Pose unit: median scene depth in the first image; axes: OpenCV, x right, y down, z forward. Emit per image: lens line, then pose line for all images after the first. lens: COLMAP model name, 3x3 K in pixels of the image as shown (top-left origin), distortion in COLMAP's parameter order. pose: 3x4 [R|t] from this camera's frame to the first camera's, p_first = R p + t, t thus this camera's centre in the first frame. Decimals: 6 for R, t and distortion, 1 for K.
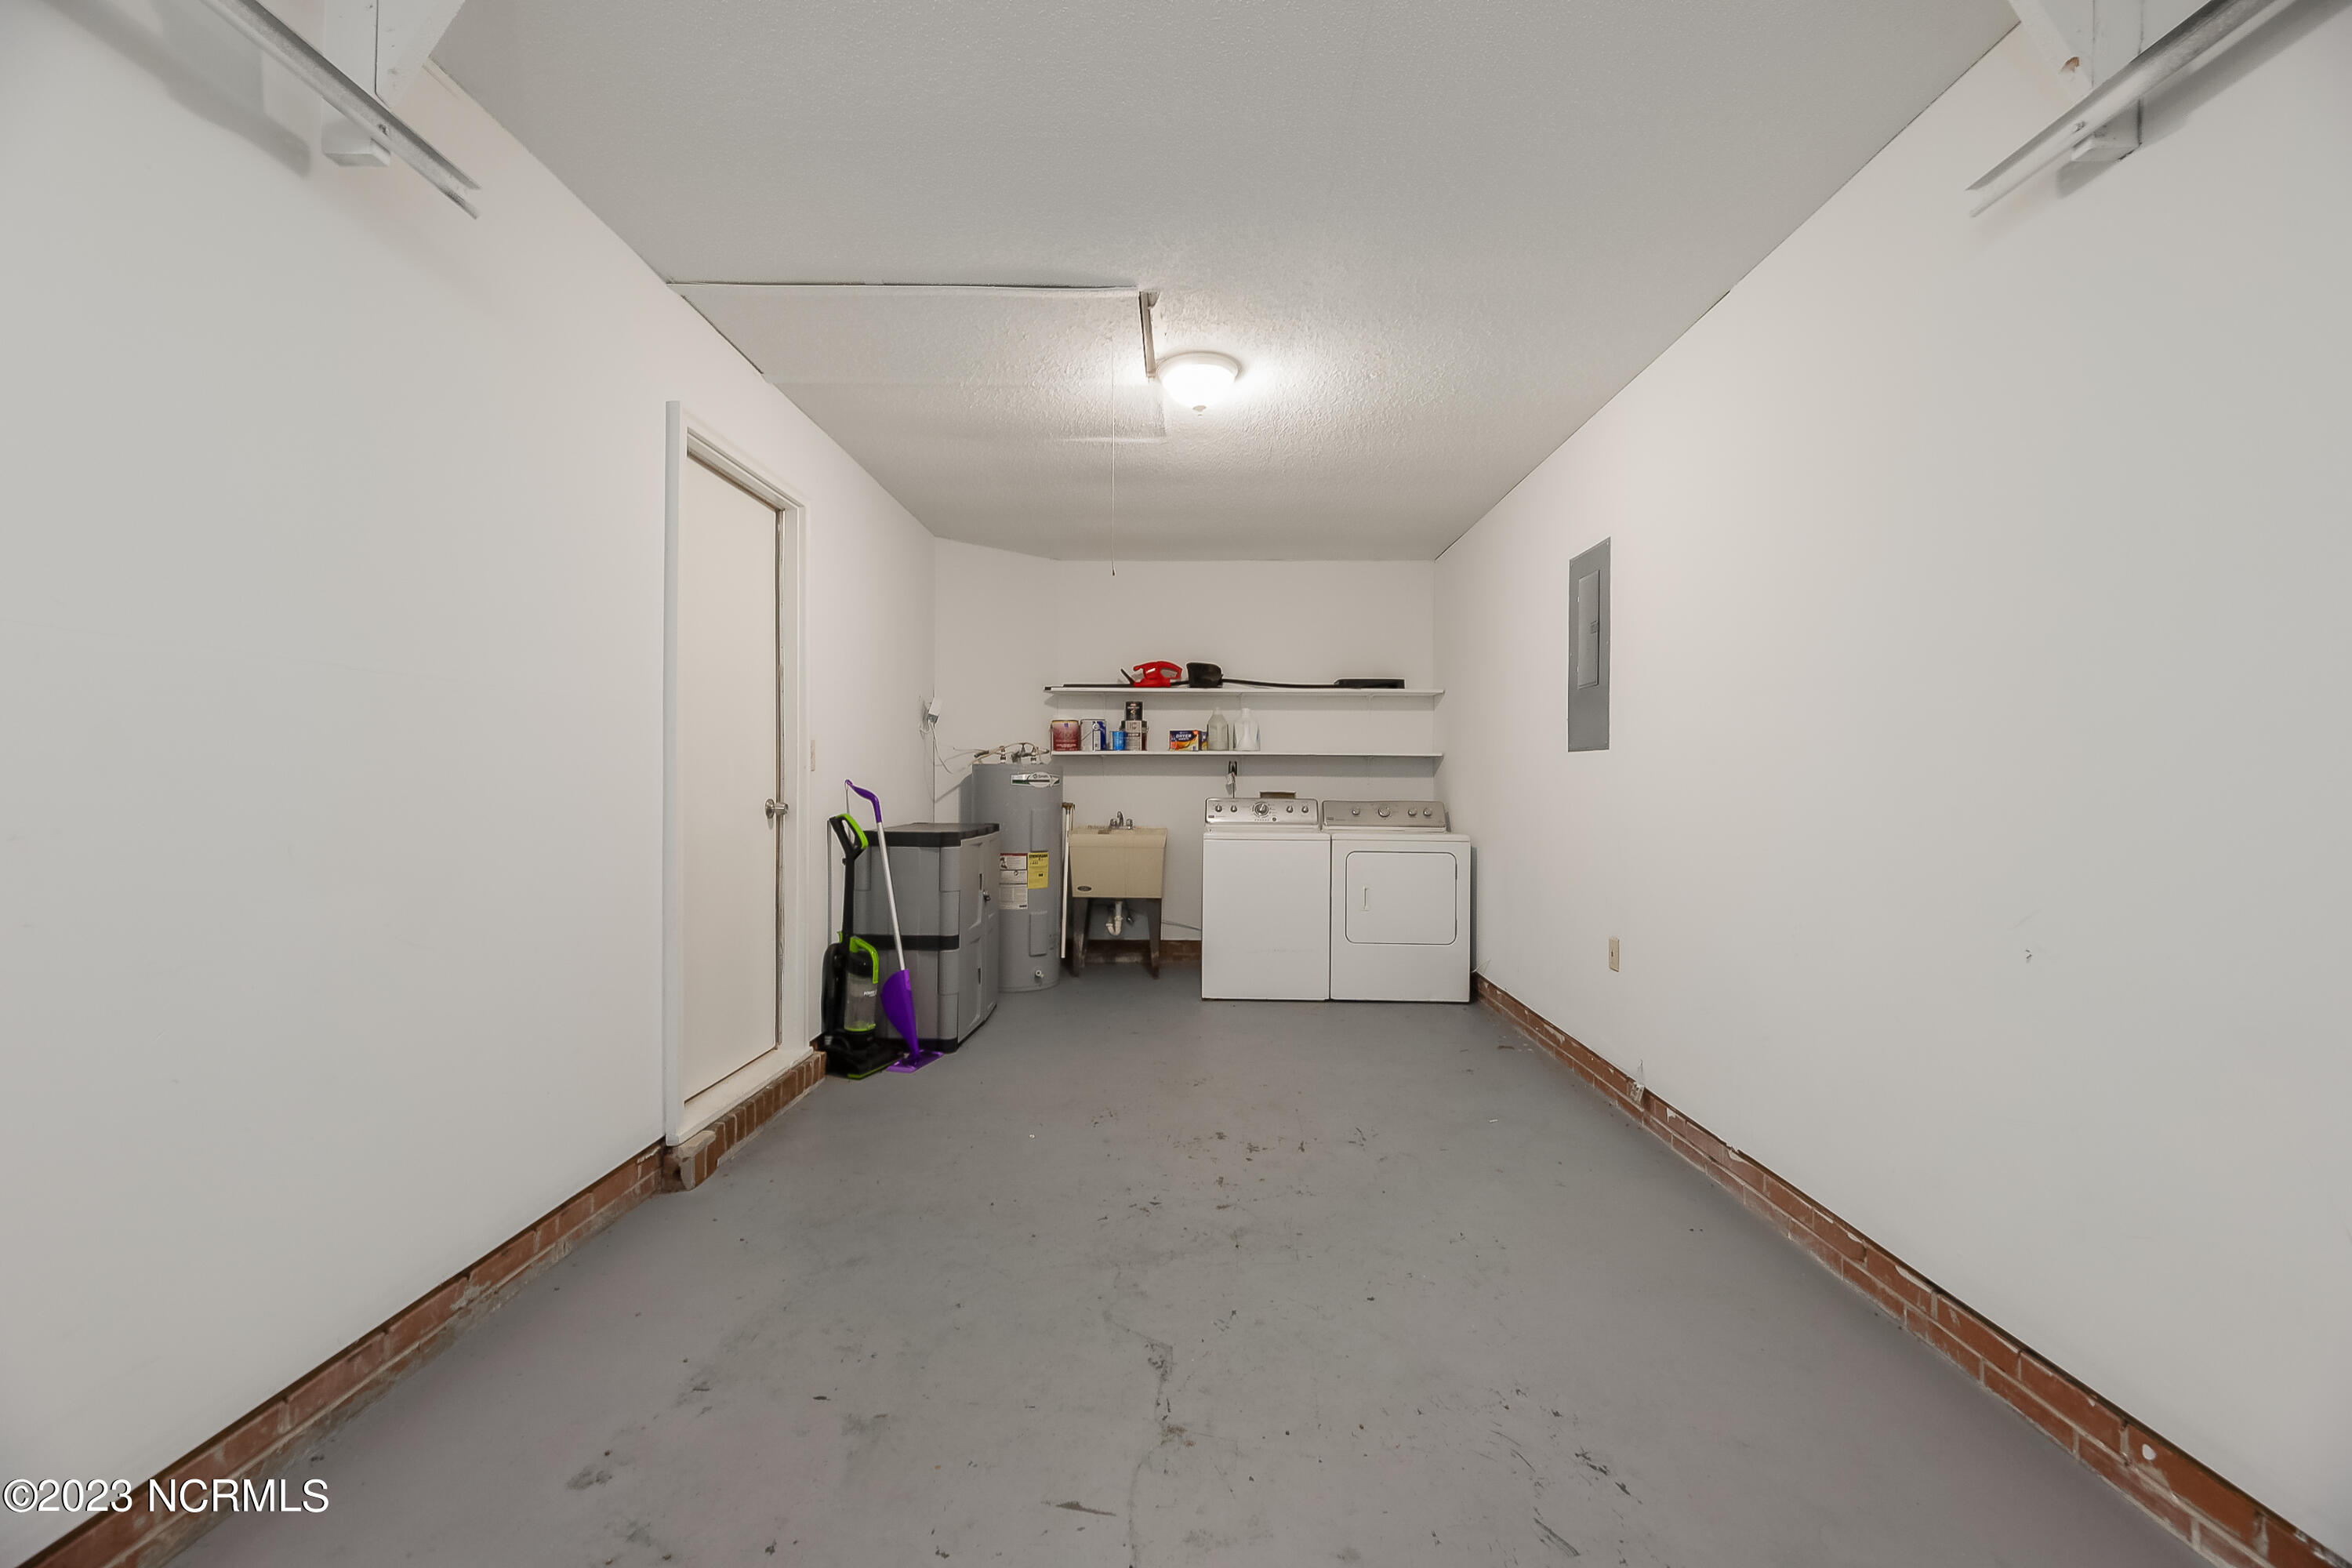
lens RADIAL K [[972.1, 0, 1180.1], [0, 972.1, 781.8], [0, 0, 1]] dist [0.000627, -0.003260]
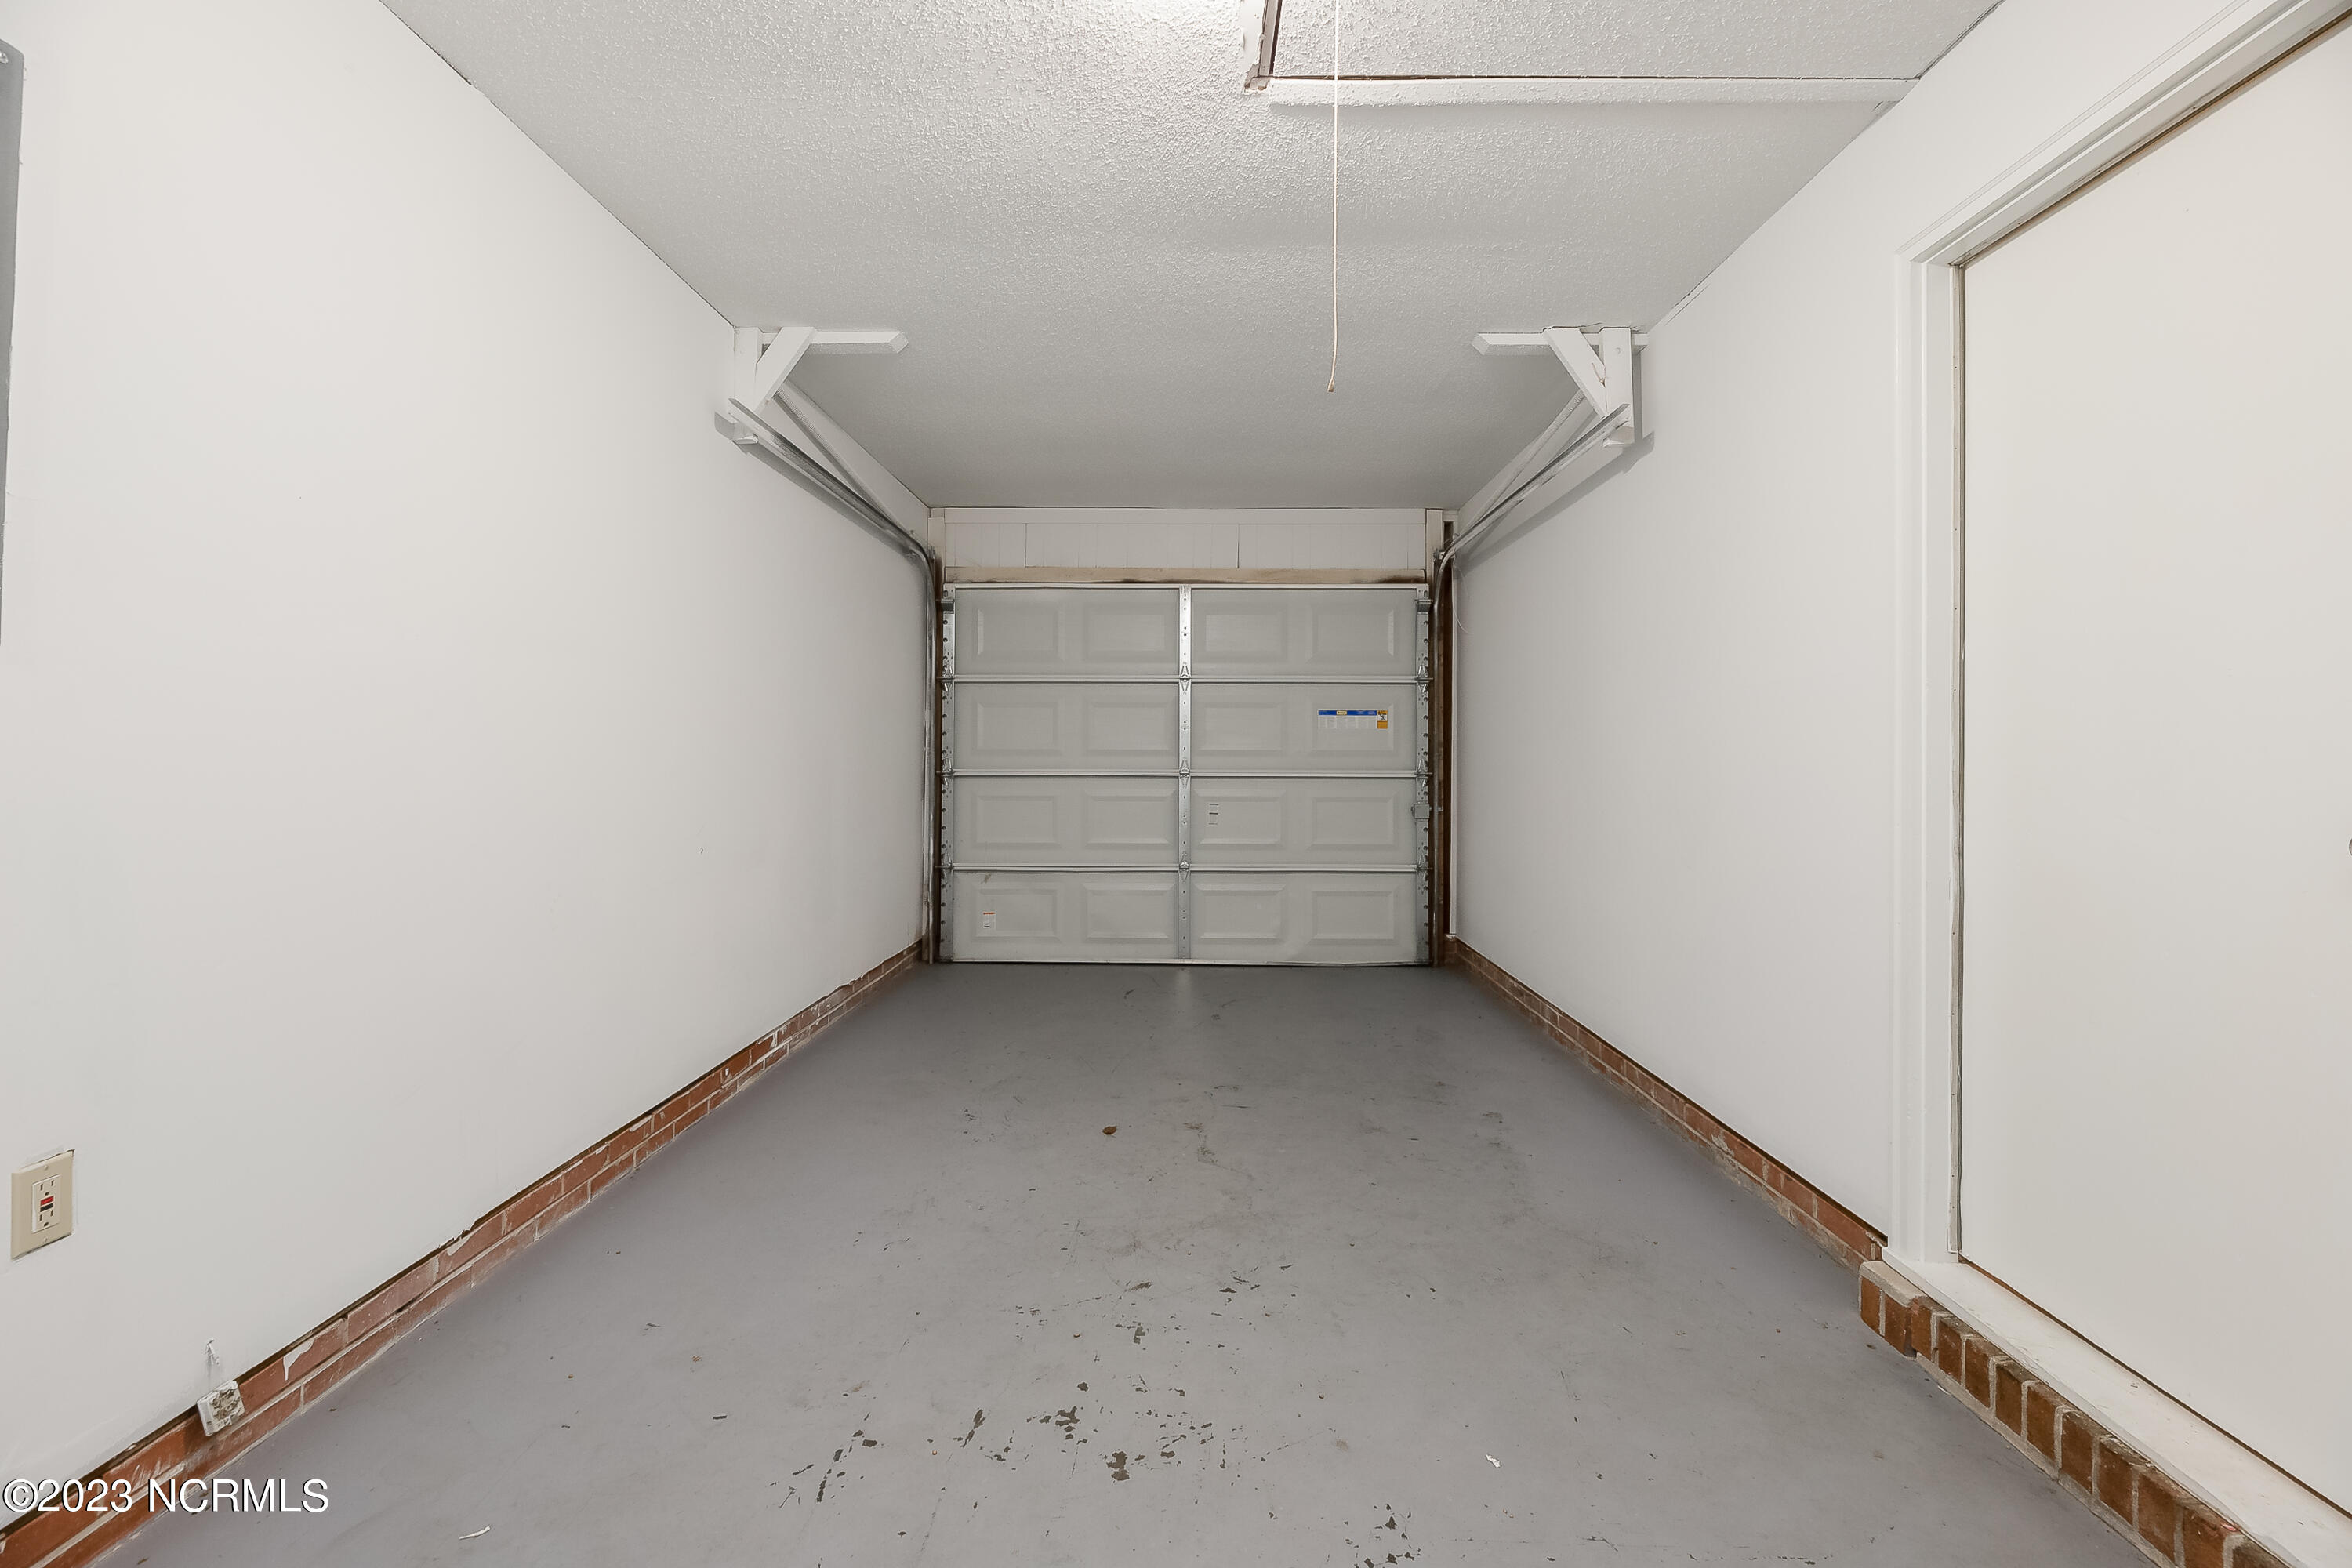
lens RADIAL K [[972.1, 0, 1167.1], [0, 972.1, 770.0], [0, 0, 1]] dist [0.000627, -0.003260]
pose [[-0.999807, -0.013256, 0.014523, 0.020630], [-0.013069, 0.999832, 0.012850, 0.002753], [-0.014691, 0.012657, -0.999812, 2.044435]]
